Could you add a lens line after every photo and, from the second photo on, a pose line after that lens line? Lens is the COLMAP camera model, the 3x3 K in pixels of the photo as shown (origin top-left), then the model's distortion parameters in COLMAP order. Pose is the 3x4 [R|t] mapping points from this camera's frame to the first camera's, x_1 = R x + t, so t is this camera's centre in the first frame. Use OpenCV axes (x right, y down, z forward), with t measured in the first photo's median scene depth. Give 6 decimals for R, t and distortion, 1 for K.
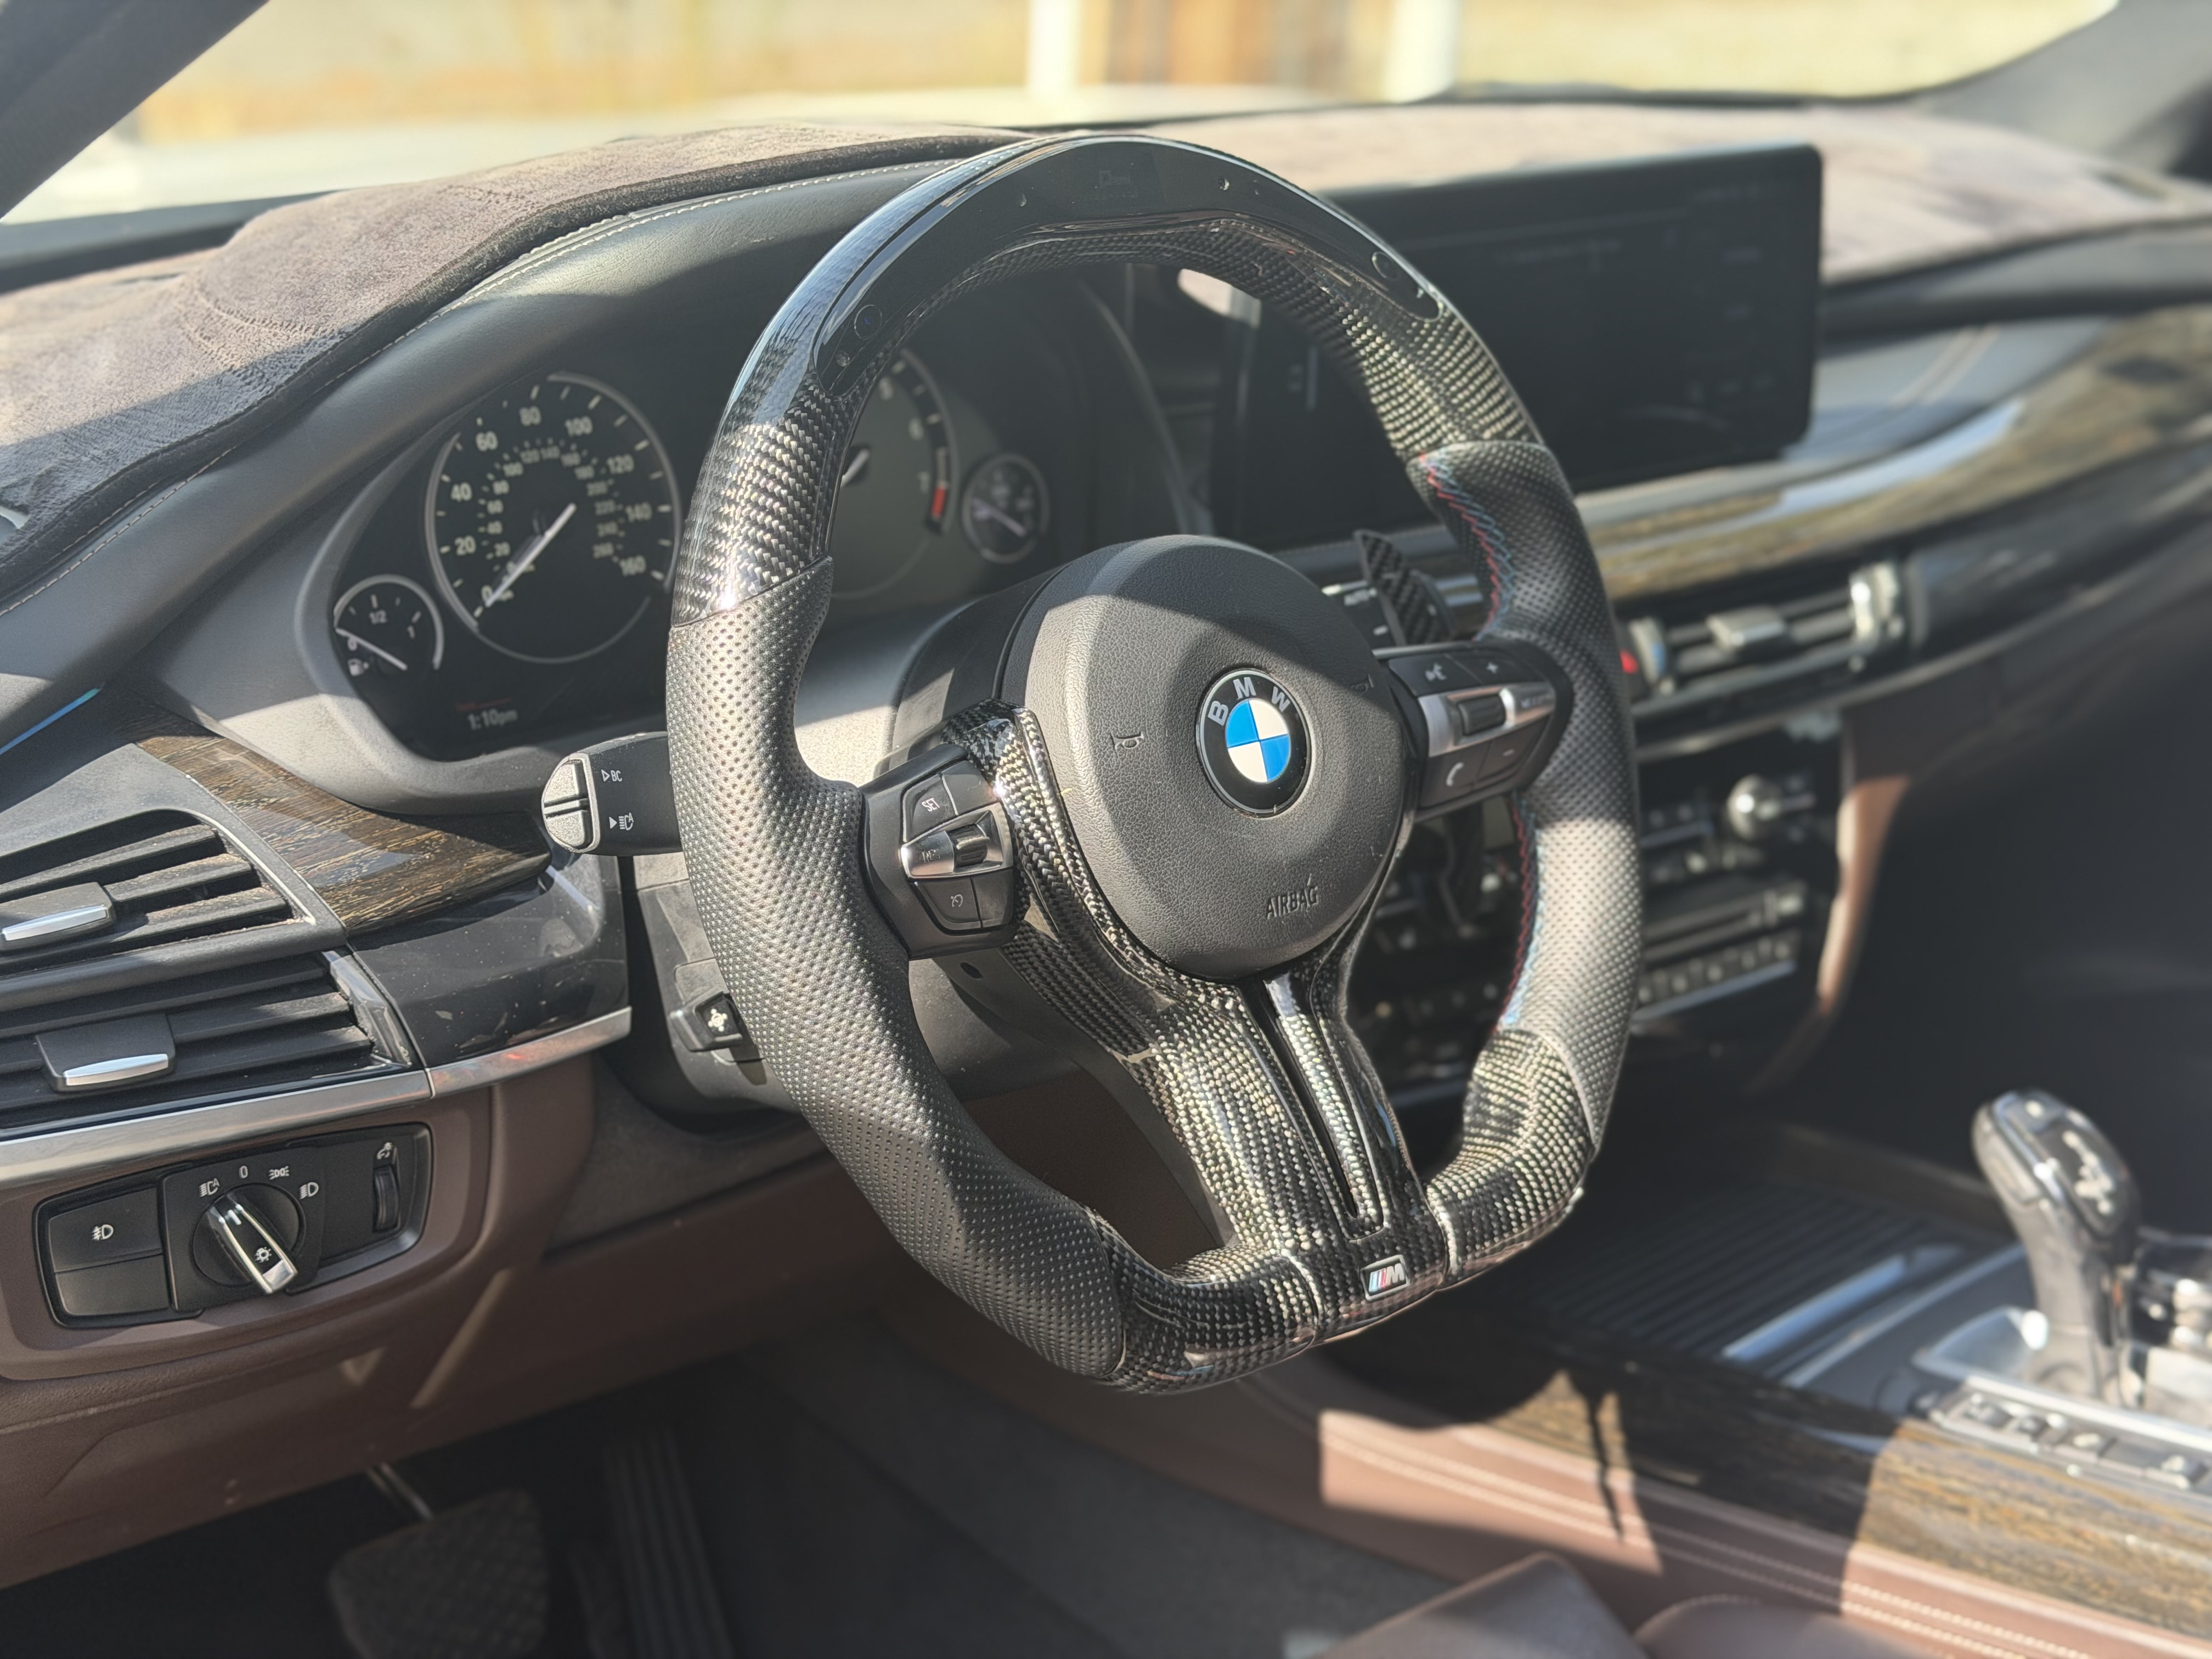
lens RADIAL K [[3069.3, 0, 1105.0], [0, 3069.3, 828.3], [0, 0, 1]] dist [-0.029076, 0.000000]
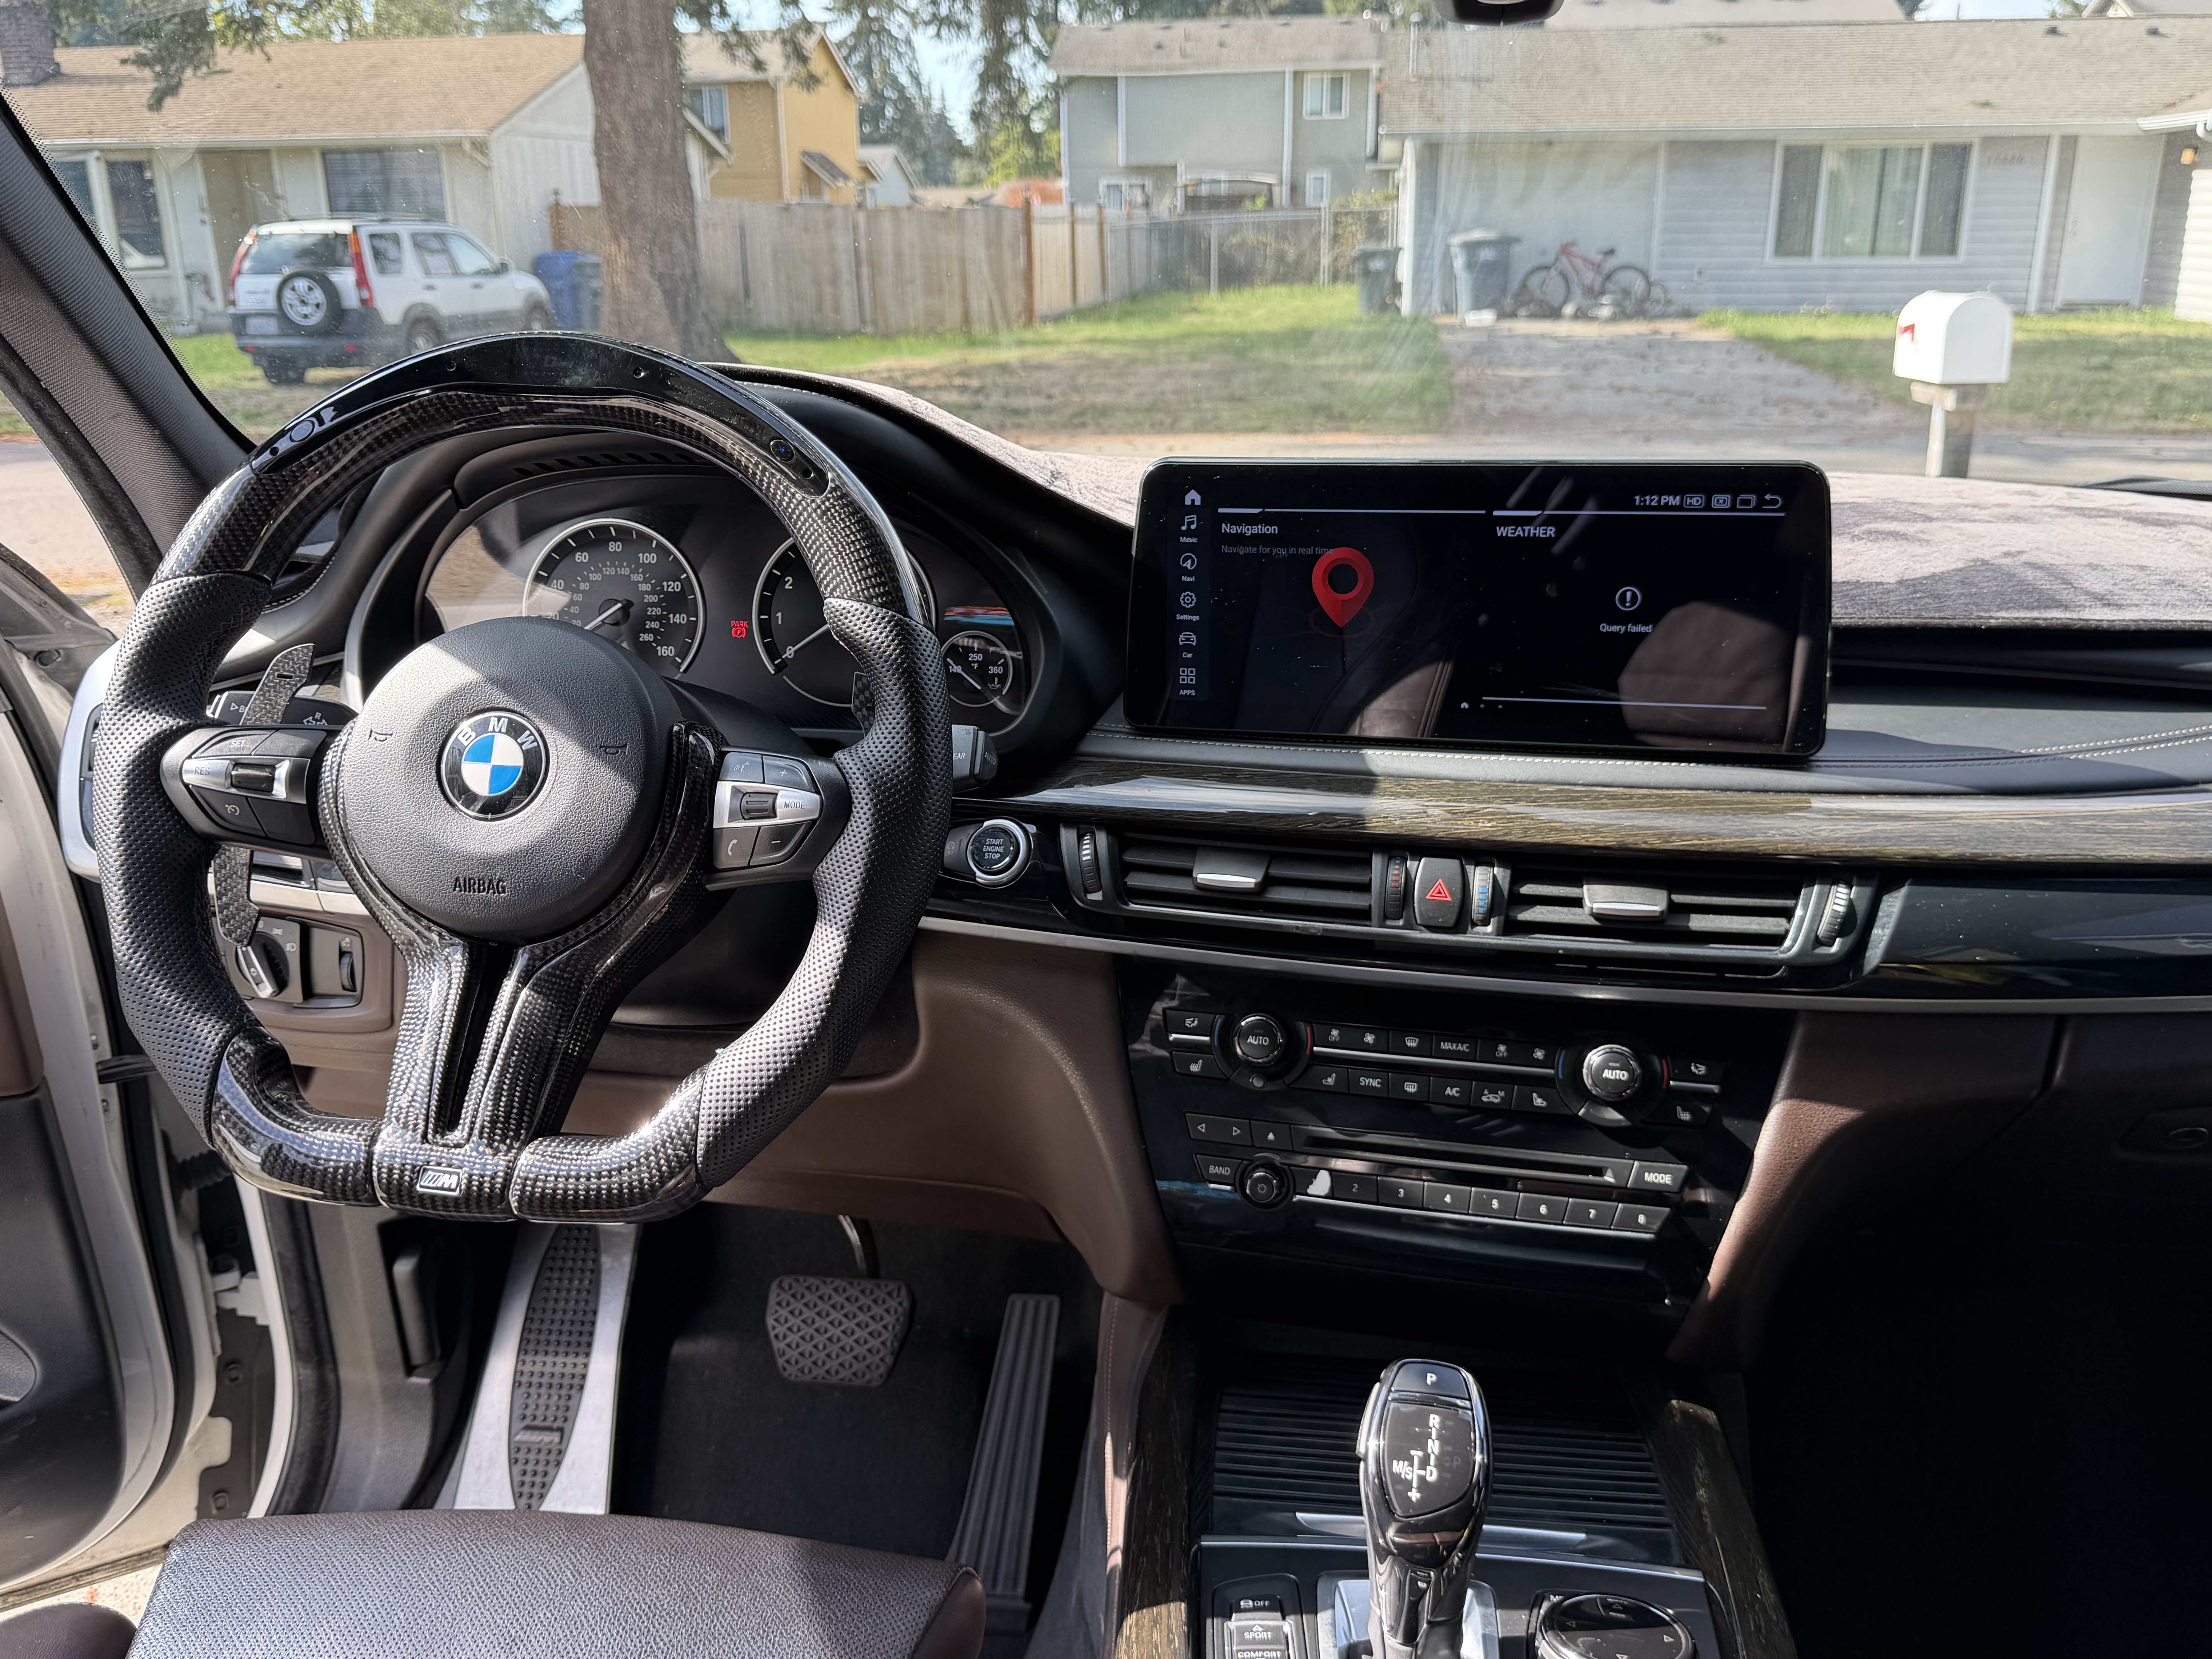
lens RADIAL K [[1810.0, 0, 1105.0], [0, 1810.0, 830.6], [0, 0, 1]] dist [0.001741, -0.010765]
pose [[0.654722, 0.179928, -0.734142, 0.689271], [-0.249537, 0.968253, 0.014764, -0.066938], [0.713492, 0.173529, 0.678835, 0.552411]]
